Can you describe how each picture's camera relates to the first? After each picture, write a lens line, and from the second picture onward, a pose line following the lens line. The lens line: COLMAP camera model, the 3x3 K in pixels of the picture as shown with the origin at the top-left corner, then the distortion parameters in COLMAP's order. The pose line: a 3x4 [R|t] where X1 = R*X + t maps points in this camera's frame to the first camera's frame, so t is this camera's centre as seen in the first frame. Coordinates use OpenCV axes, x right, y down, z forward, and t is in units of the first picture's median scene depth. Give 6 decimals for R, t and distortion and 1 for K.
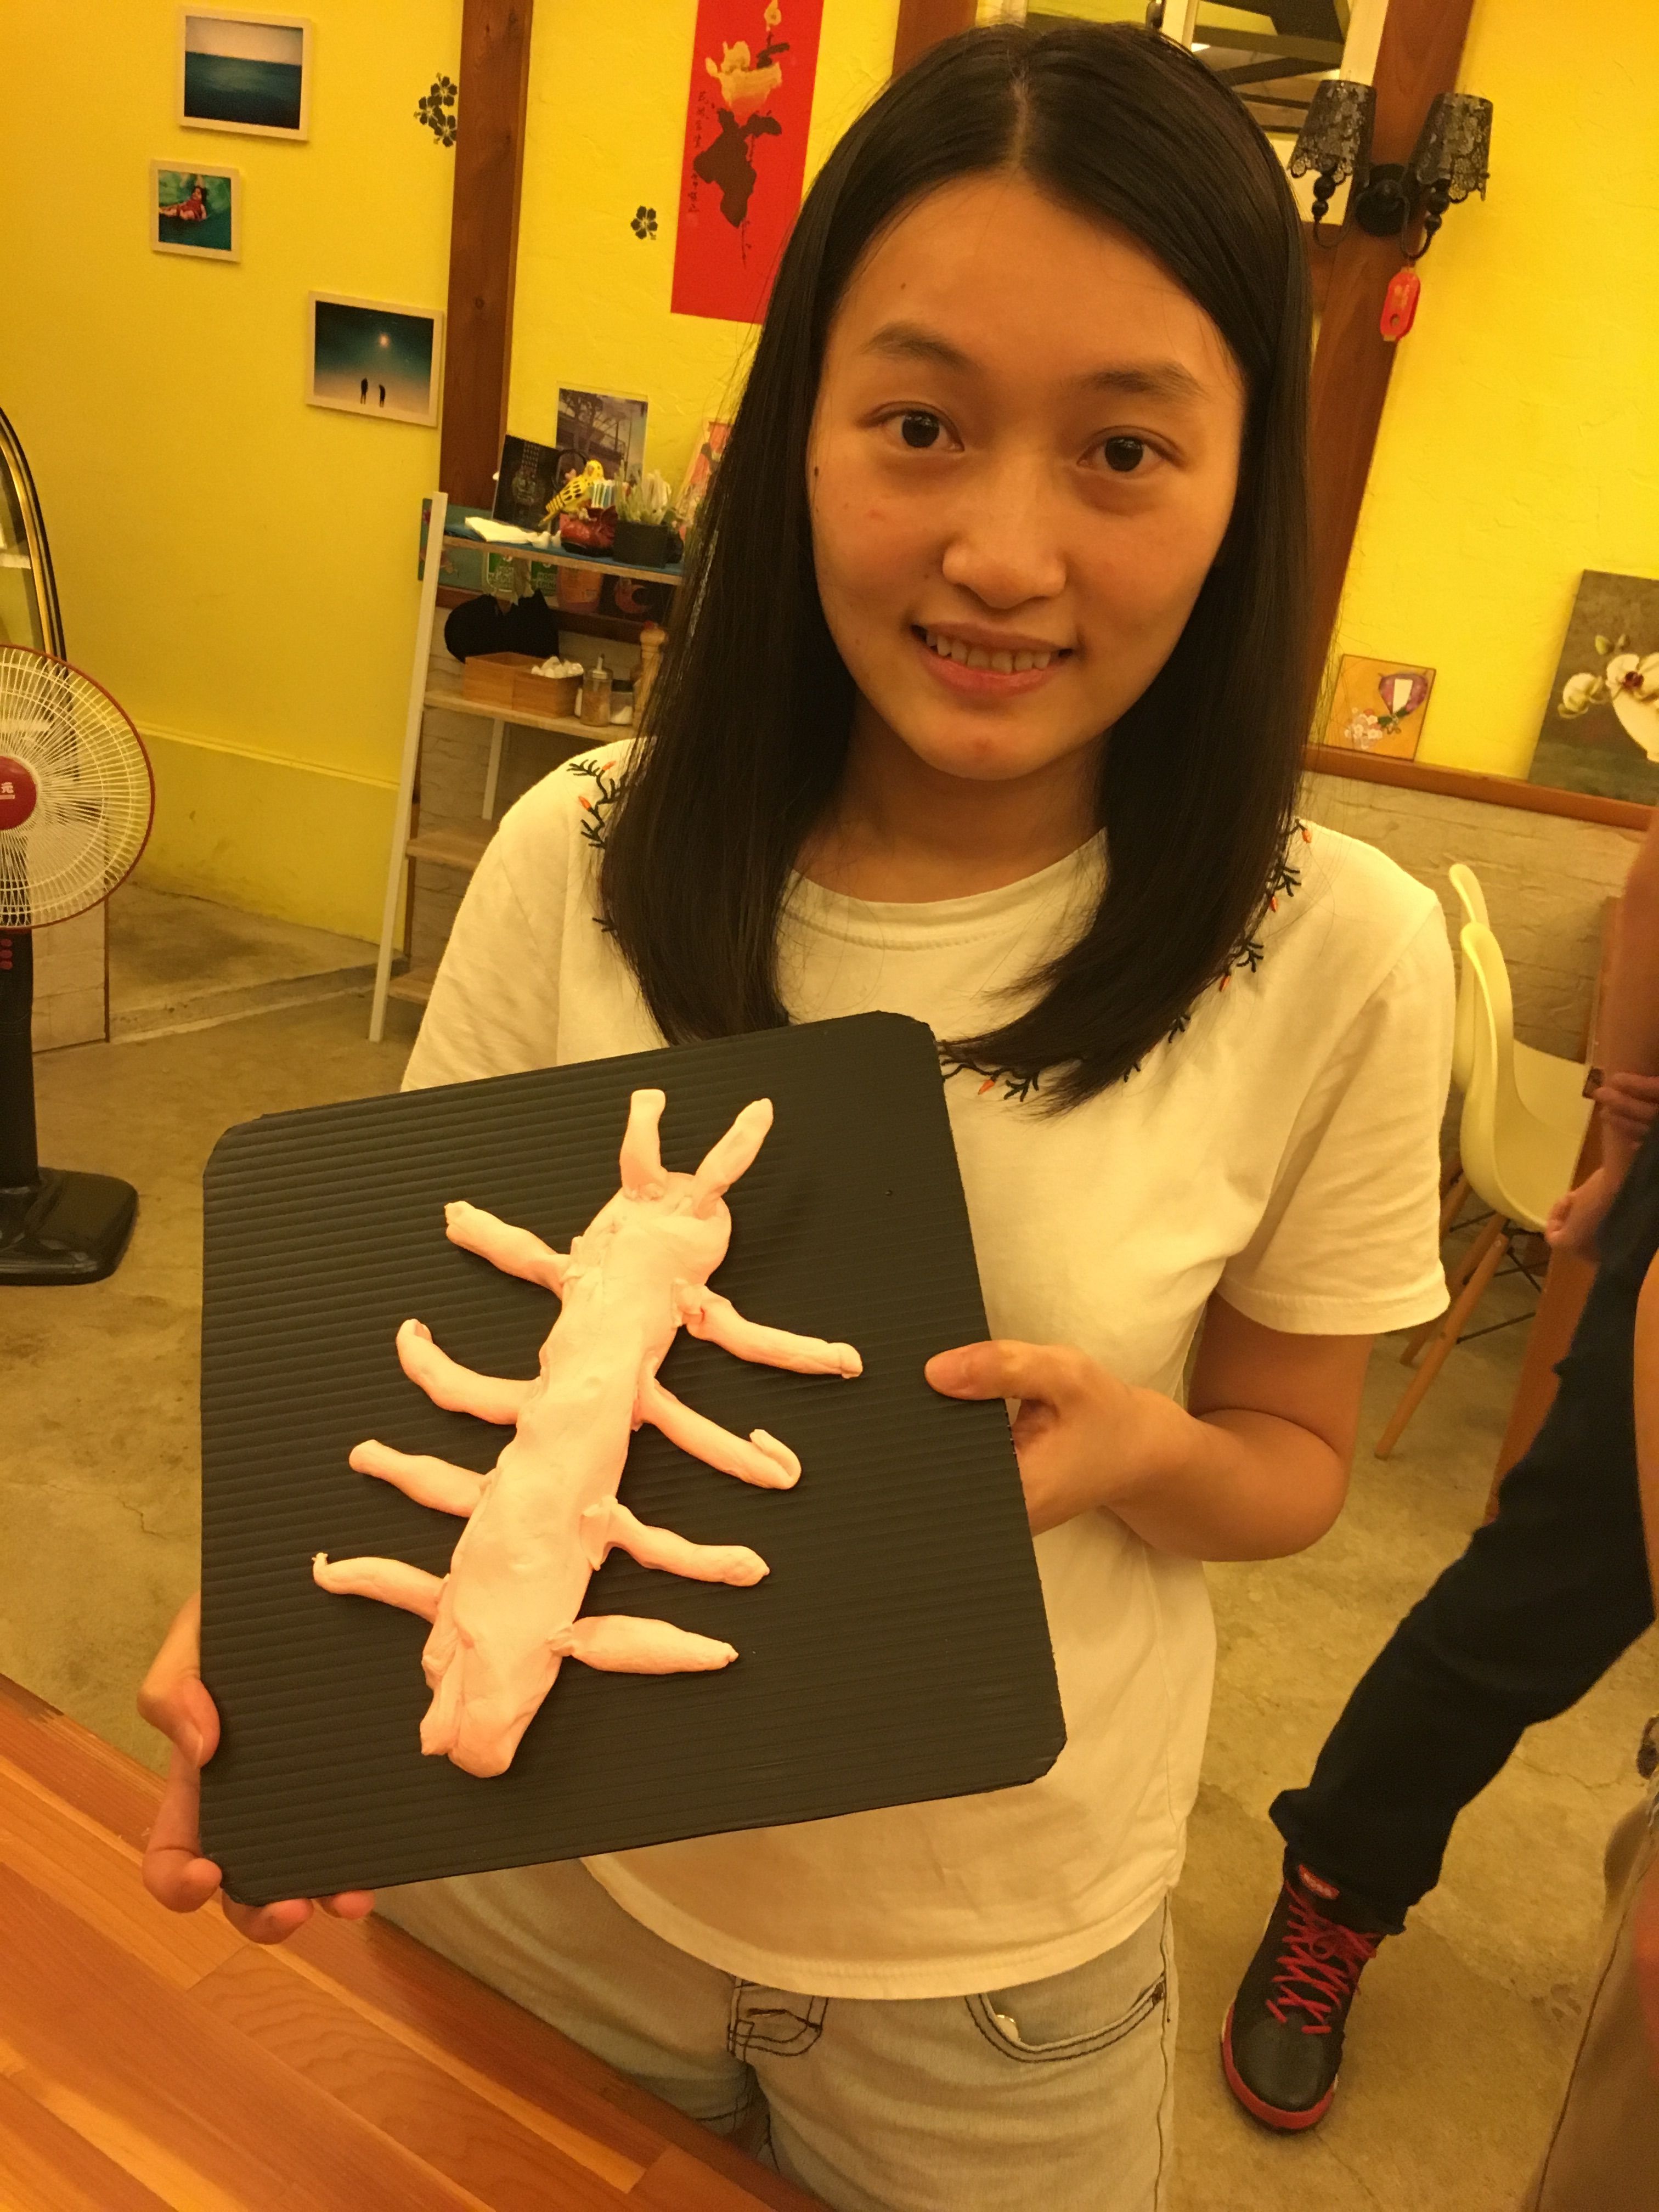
lens RADIAL K [[1877.7, 0, 830.7], [0, 1877.7, 1099.0], [0, 0, 1]] dist [0.078054, -0.108321]
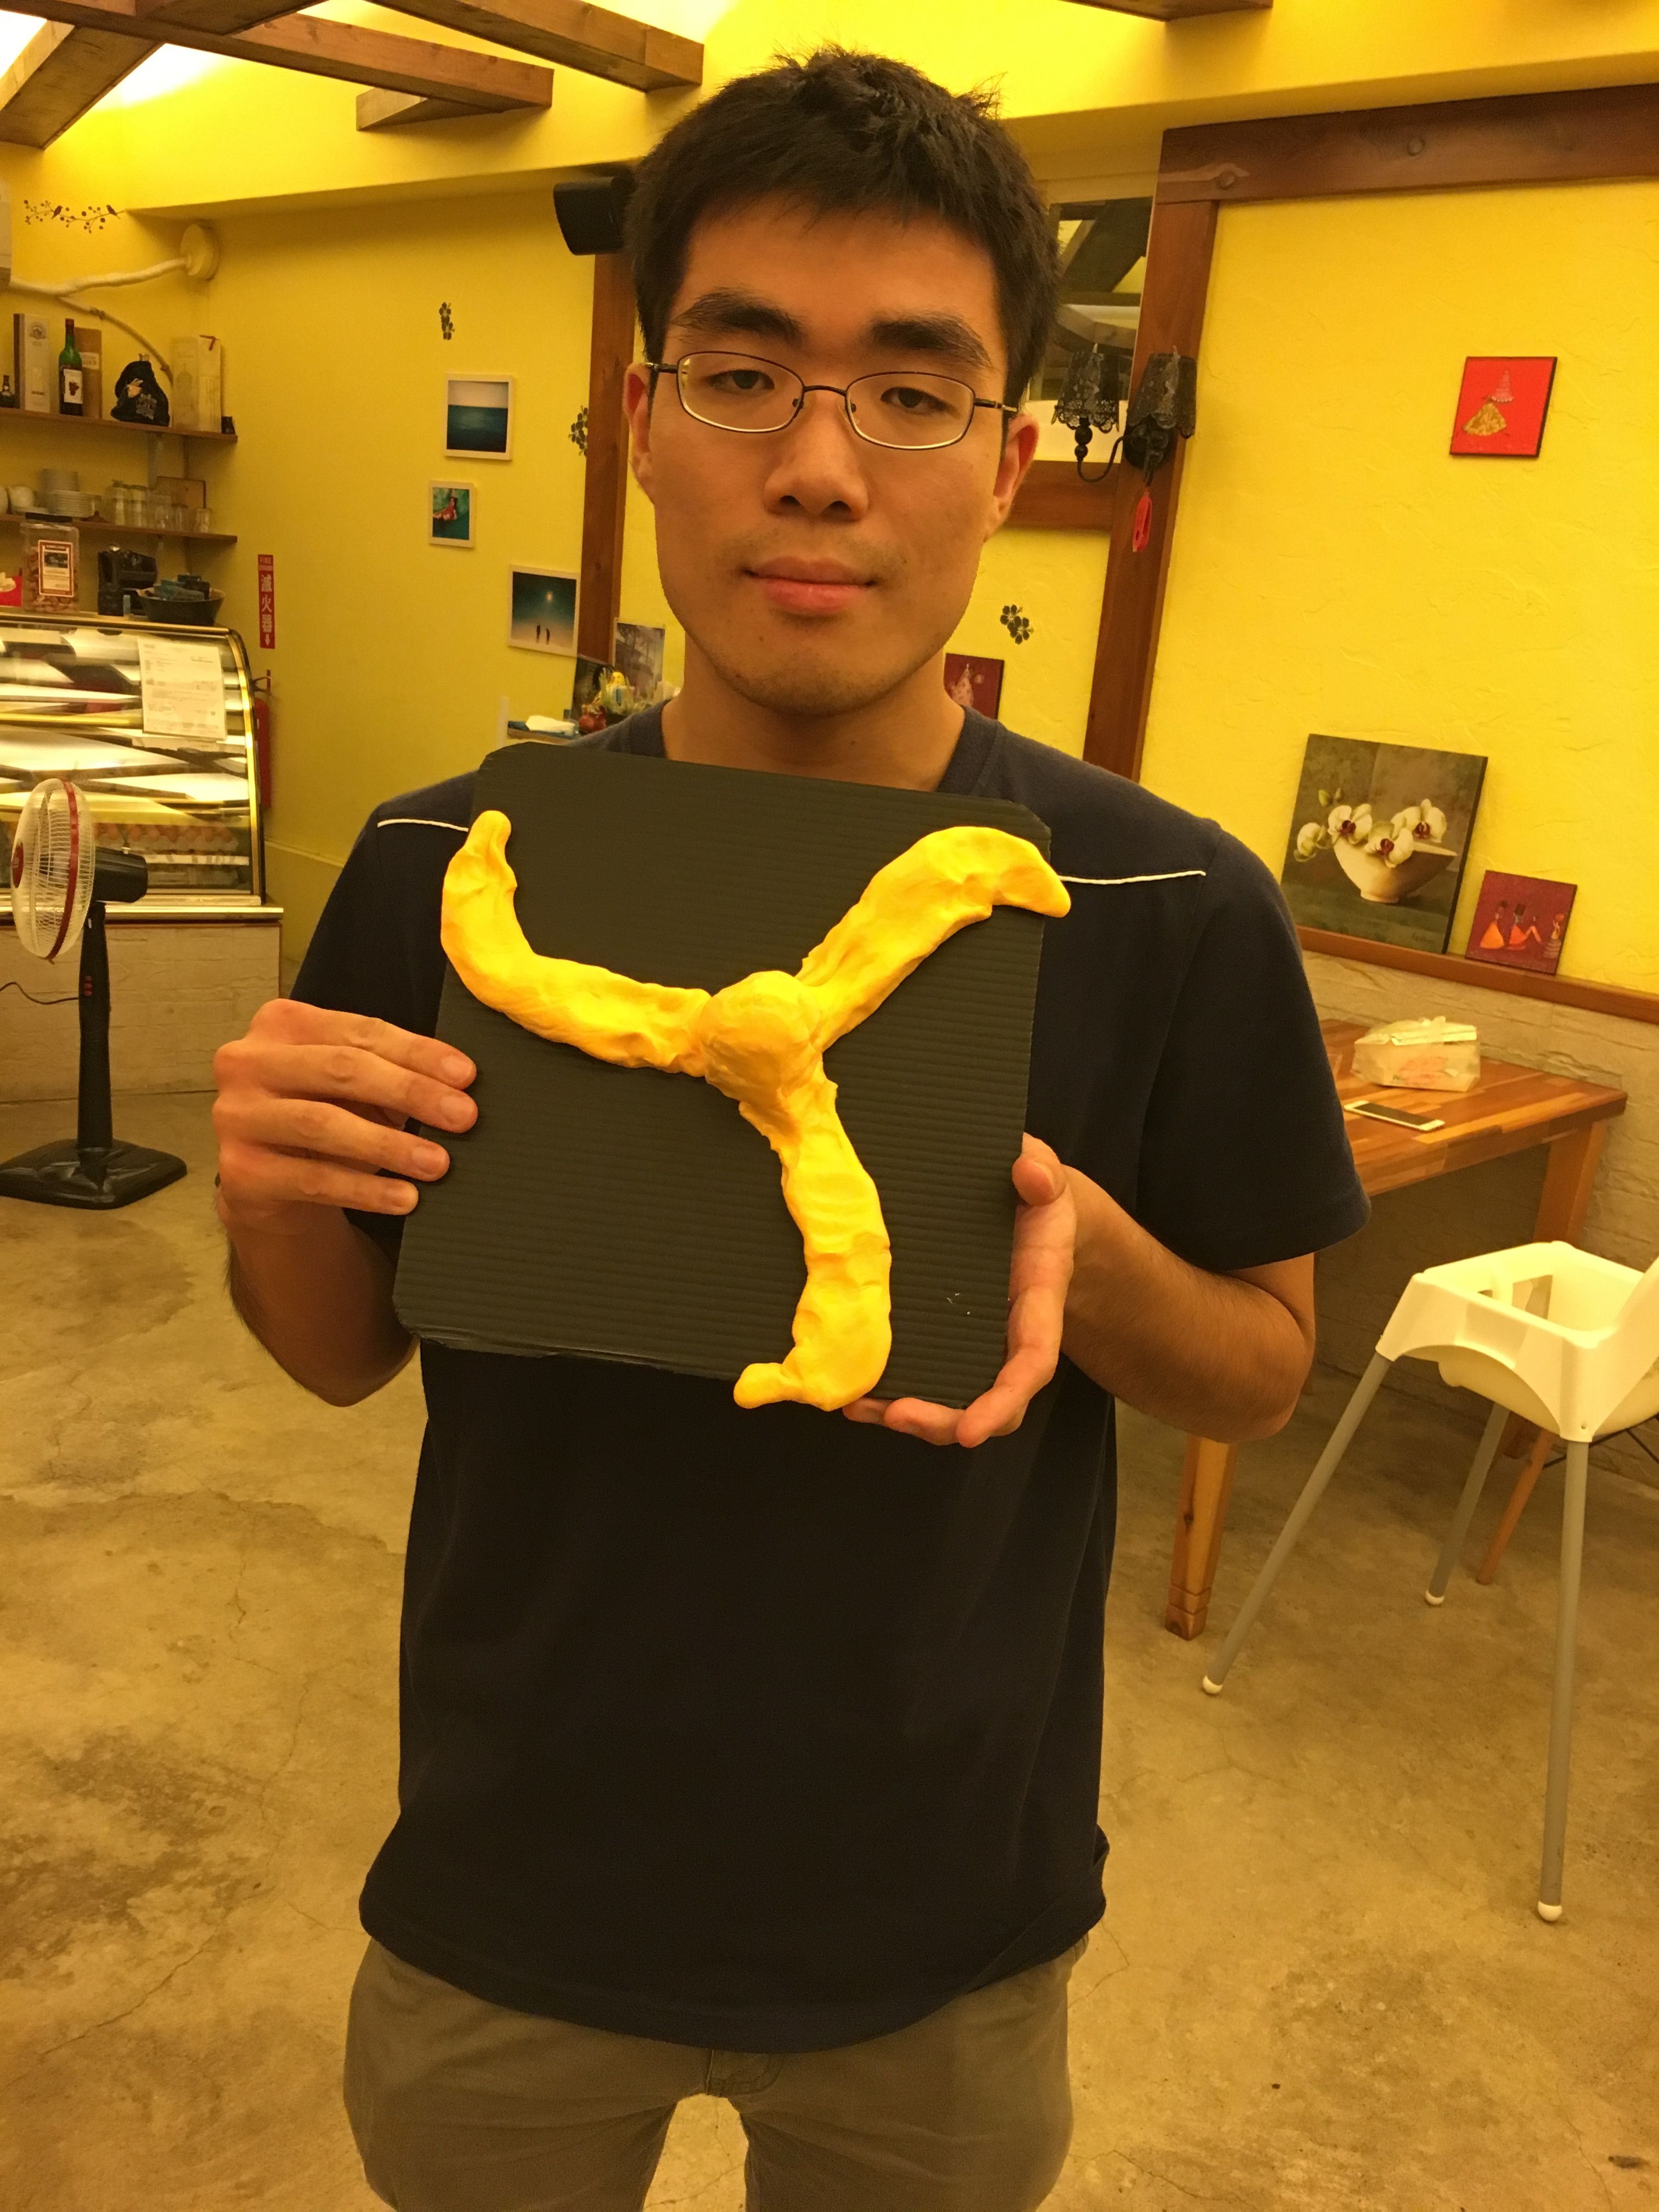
lens RADIAL K [[1866.5, 0, 828.1], [0, 1866.5, 1097.0], [0, 0, 1]] dist [0.081837, -0.113879]
pose [[0.921535, 0.057345, -0.384039, 0.514141], [-0.109324, 0.987343, -0.114903, 0.088906], [0.372589, 0.147872, 0.916140, -0.102127]]
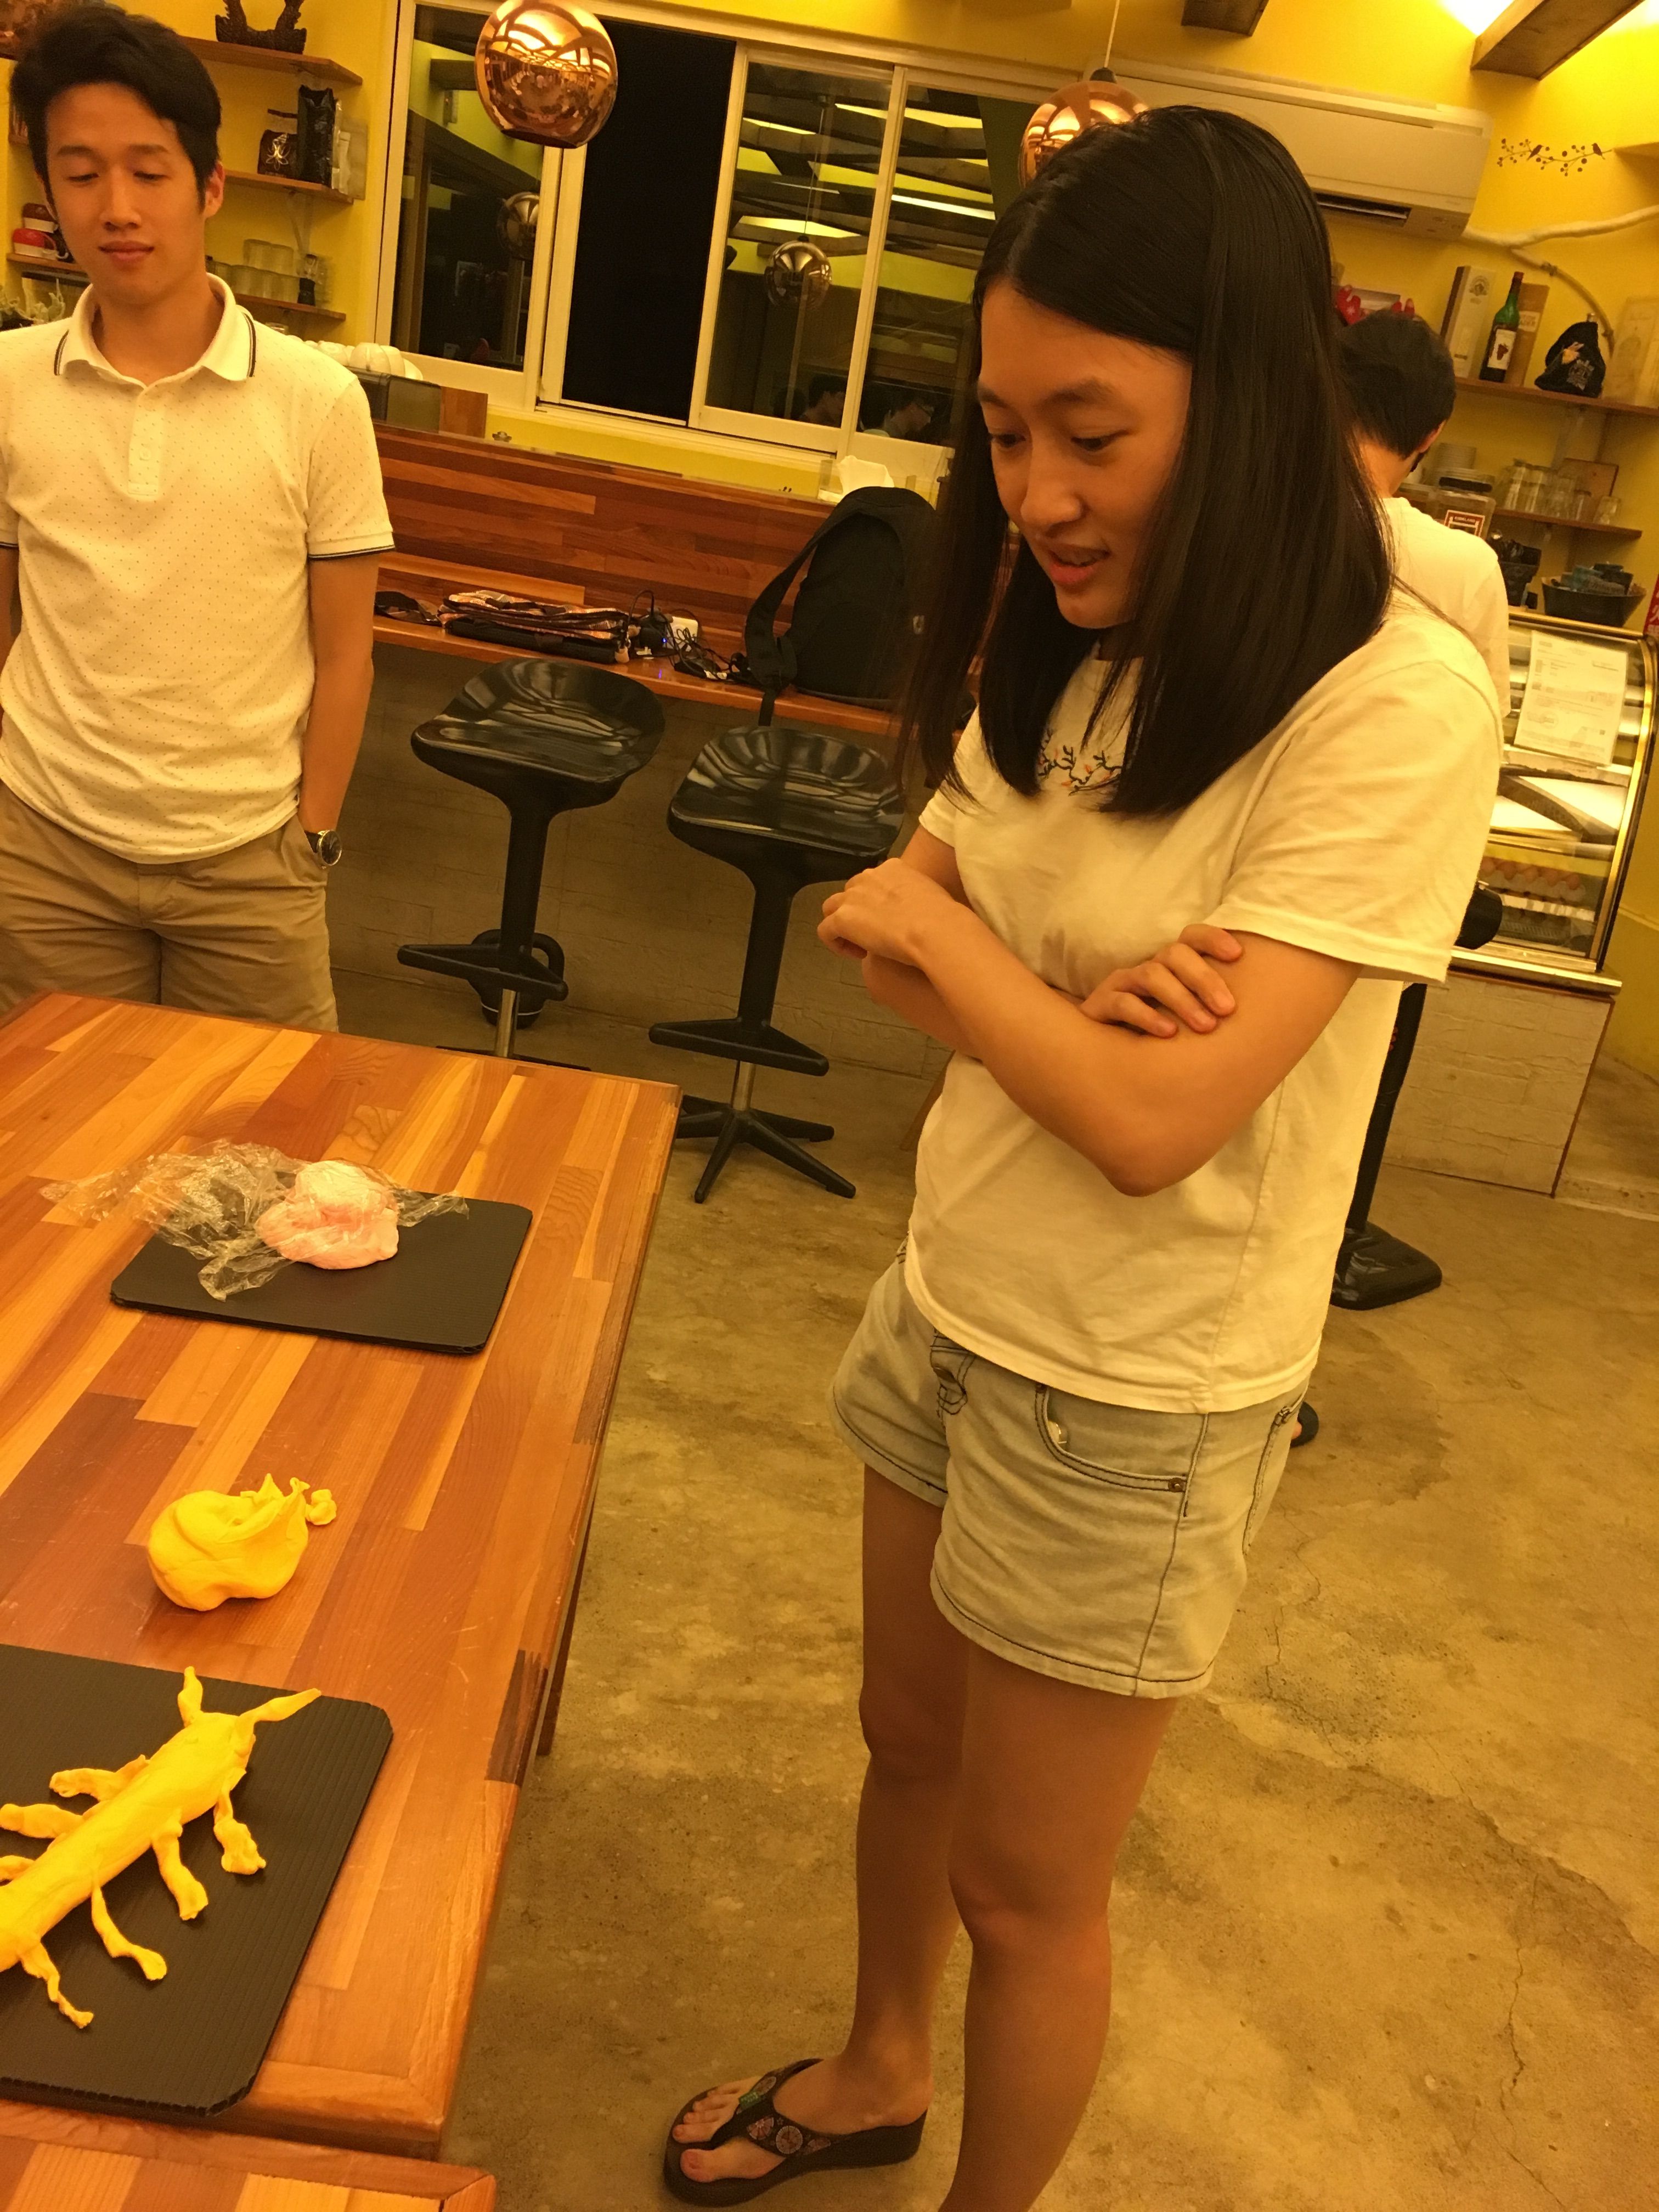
lens RADIAL K [[1877.7, 0, 830.7], [0, 1877.7, 1099.0], [0, 0, 1]] dist [0.078054, -0.108321]
pose [[0.527789, 0.237352, -0.815539, 0.291721], [-0.385177, 0.922642, 0.019250, 0.058497], [0.757019, 0.303967, 0.578382, 0.015867]]
